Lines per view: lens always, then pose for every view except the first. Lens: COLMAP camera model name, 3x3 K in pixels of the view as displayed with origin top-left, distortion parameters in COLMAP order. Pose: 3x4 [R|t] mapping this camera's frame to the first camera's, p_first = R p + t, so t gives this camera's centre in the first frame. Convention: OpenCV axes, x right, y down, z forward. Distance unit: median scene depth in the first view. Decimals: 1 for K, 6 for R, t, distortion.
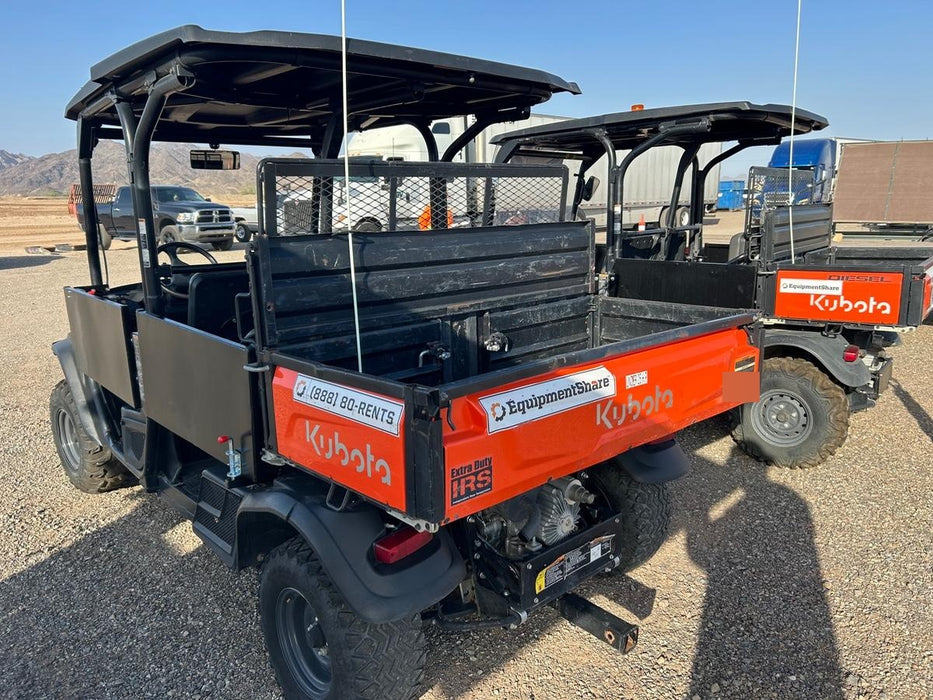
lens RADIAL K [[690.8, 0, 474.3], [0, 690.8, 346.1], [0, 0, 1]] dist [0.053733, 0.005885]
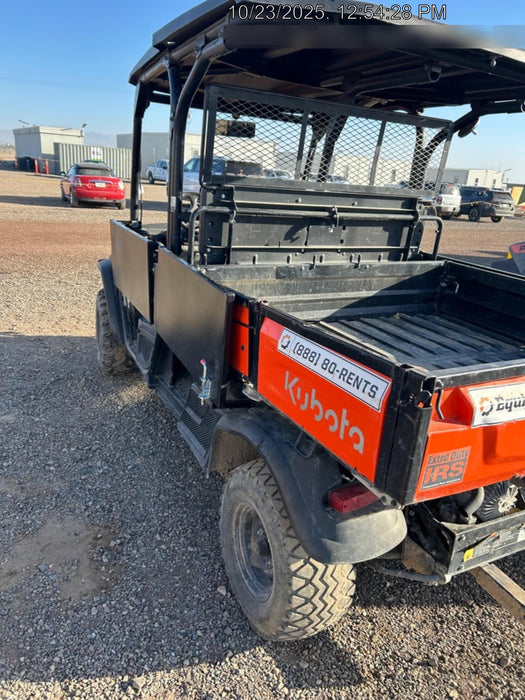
lens RADIAL K [[518.3, 0, 260.9], [0, 518.3, 349.6], [0, 0, 1]] dist [0.053733, 0.005885]
pose [[0.959808, 0.173918, -0.220274, -0.109048], [-0.149869, 0.981191, 0.121673, -0.024086], [0.237292, -0.083771, 0.967820, 0.190959]]
